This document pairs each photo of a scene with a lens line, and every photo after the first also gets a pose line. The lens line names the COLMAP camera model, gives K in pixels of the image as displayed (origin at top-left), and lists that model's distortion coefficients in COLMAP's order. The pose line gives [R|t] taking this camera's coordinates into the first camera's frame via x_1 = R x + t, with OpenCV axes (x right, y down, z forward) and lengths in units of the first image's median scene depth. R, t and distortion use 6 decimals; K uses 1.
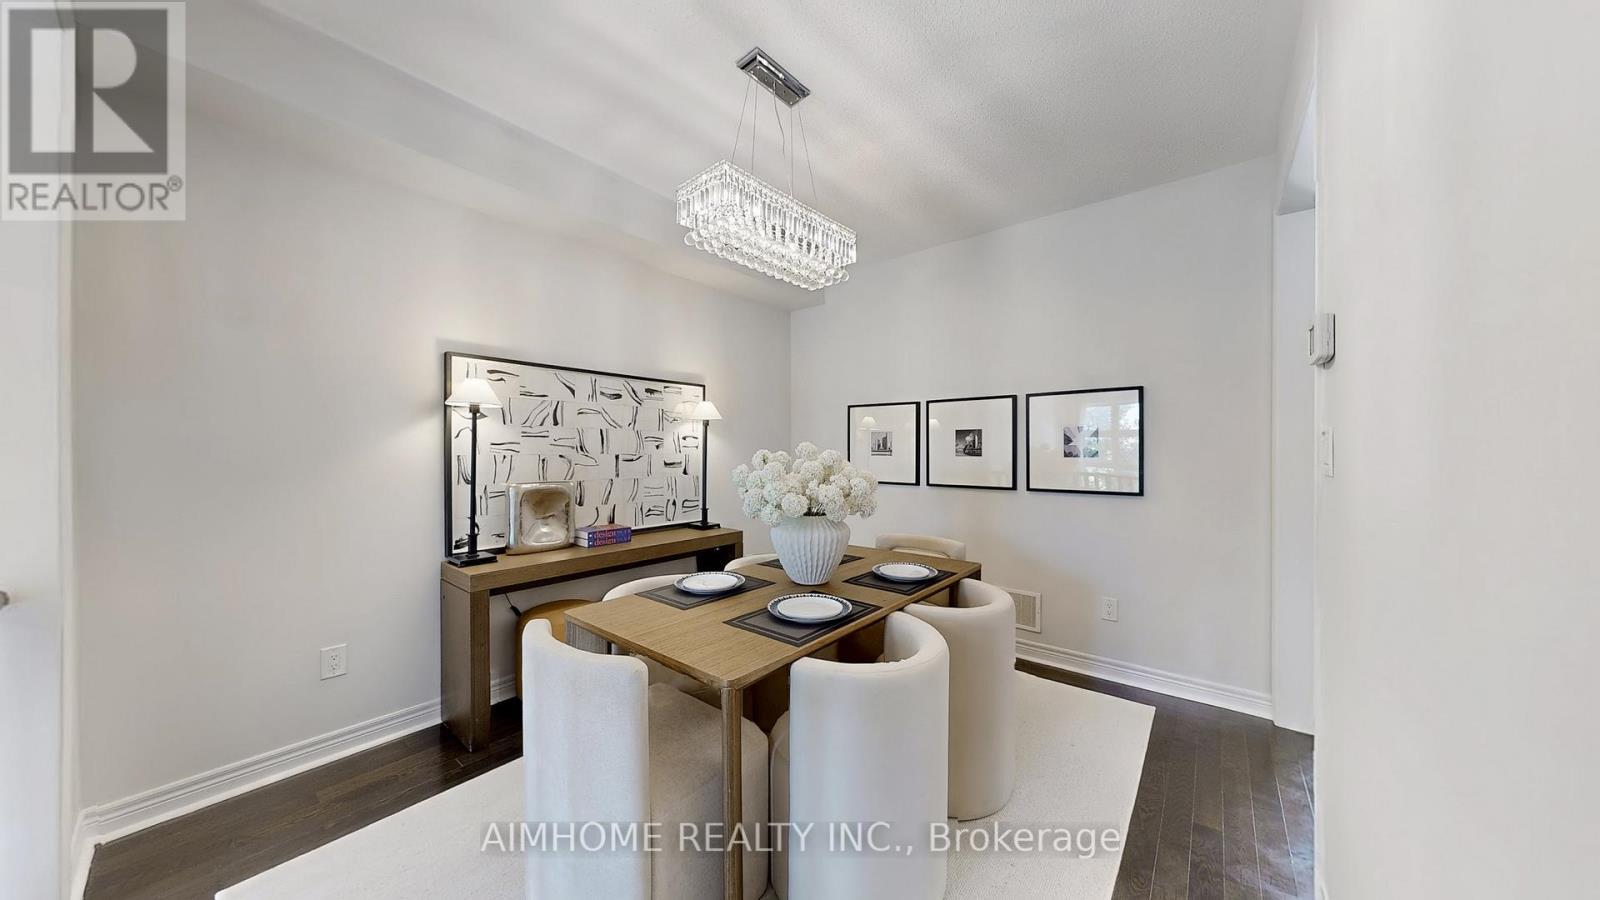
lens RADIAL K [[522.4, 0, 810.5], [0, 522.4, 455.0], [0, 0, 1]] dist [-0.000652, -0.000041]
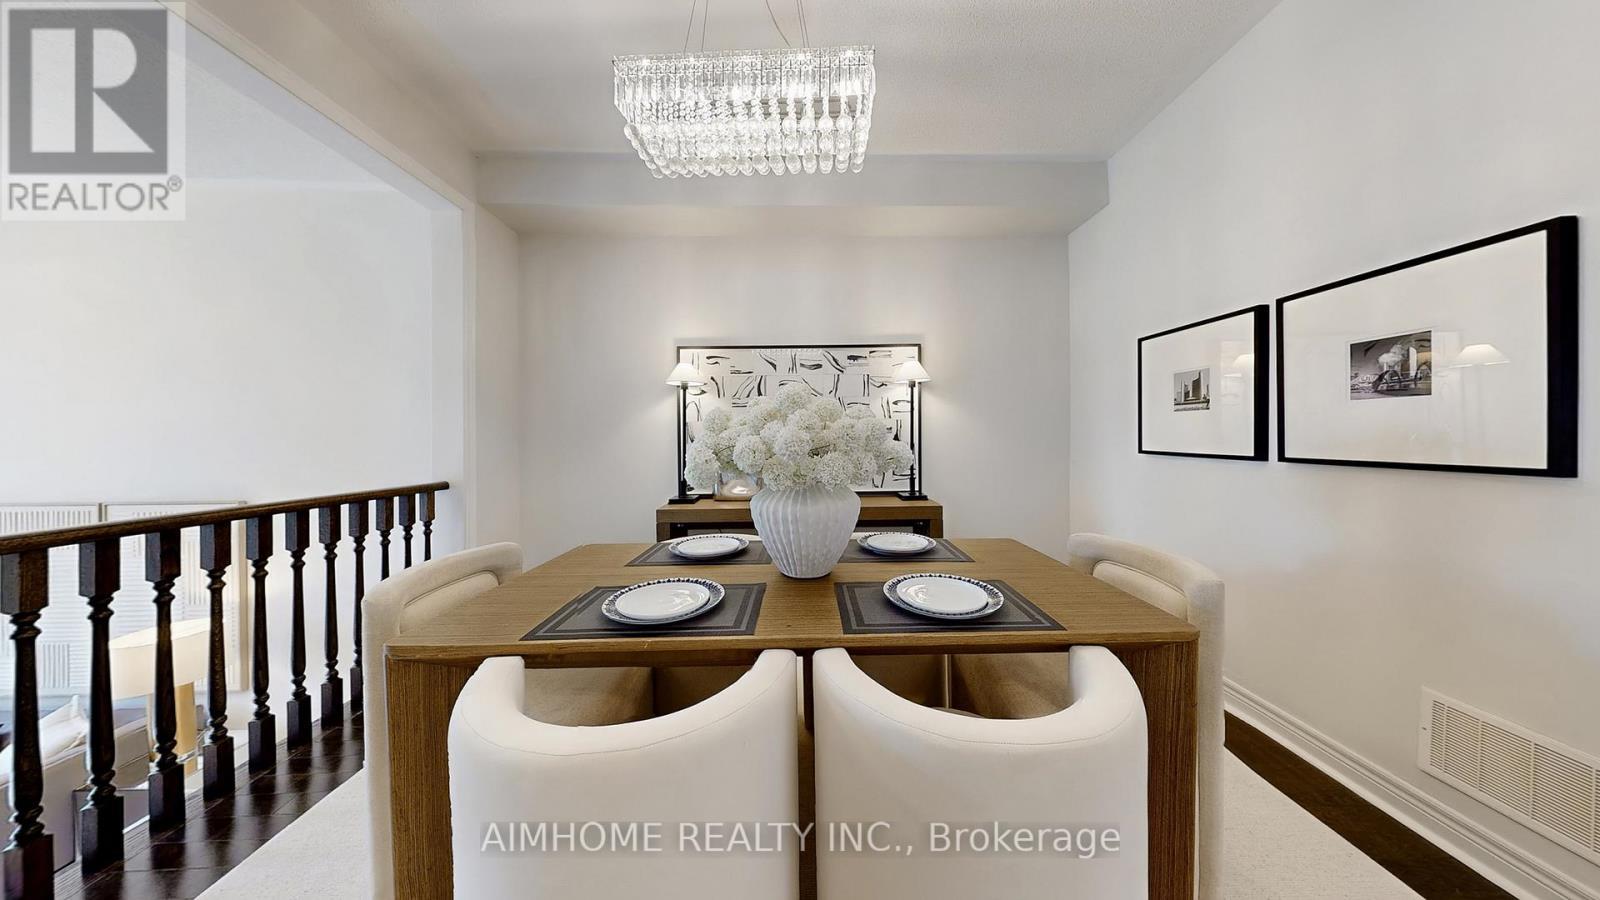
lens RADIAL K [[439.4, 0, 799.8], [0, 439.4, 441.3], [0, 0, 1]] dist [-0.000869, -0.000055]
pose [[0.625156, -0.003414, -0.780492, 0.286061], [0.009864, 0.999945, 0.003527, 0.035112], [0.780438, -0.009904, 0.625155, 0.374431]]
